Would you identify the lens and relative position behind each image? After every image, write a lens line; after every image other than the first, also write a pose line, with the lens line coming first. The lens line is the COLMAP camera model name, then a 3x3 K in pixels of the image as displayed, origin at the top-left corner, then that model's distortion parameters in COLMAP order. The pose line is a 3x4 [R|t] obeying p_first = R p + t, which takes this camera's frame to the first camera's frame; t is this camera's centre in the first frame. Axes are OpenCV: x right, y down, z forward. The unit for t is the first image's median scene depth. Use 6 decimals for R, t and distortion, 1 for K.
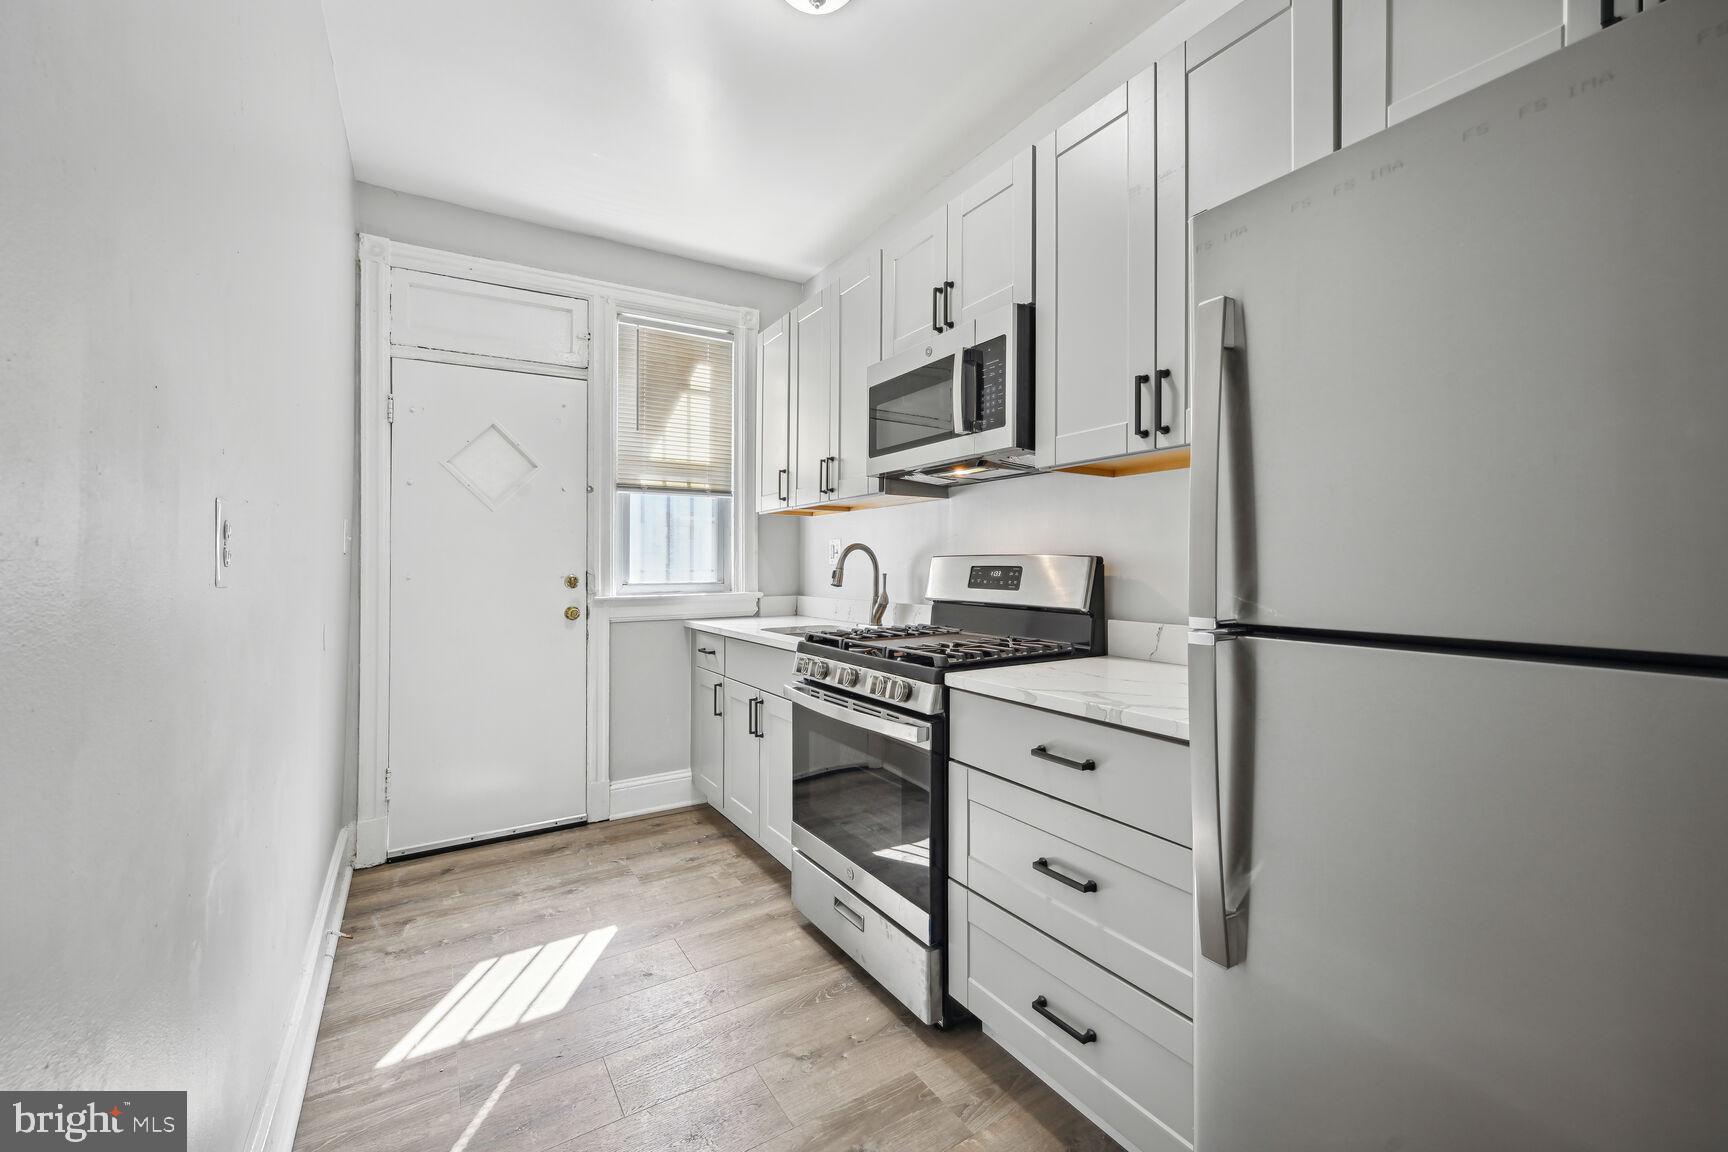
lens RADIAL K [[707.2, 0, 867.8], [0, 707.2, 562.5], [0, 0, 1]] dist [-0.003054, 0.000555]
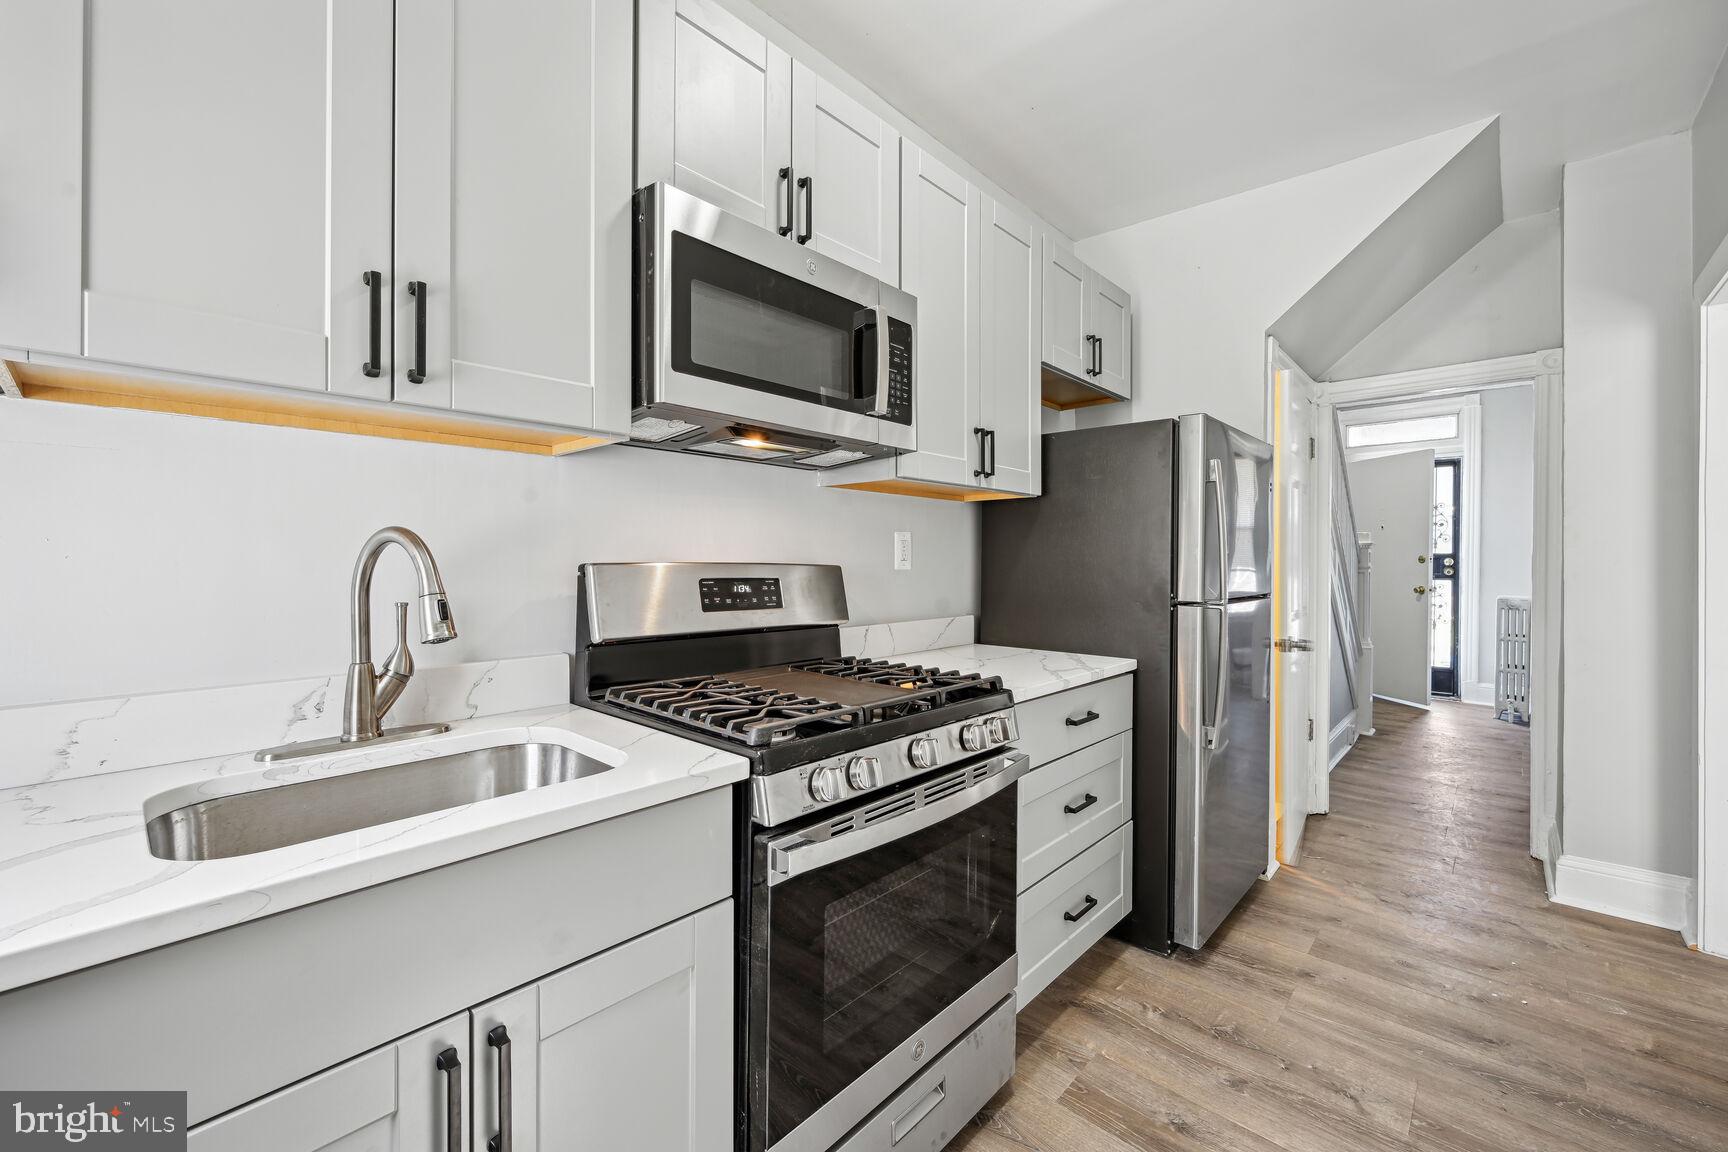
lens RADIAL K [[707.2, 0, 867.9], [0, 707.2, 575.5], [0, 0, 1]] dist [-0.003054, 0.000555]
pose [[-0.266480, -0.012976, 0.963753, -0.580032], [-0.004798, 0.999915, 0.012136, -0.007696], [-0.963829, -0.001390, -0.266520, 1.106194]]
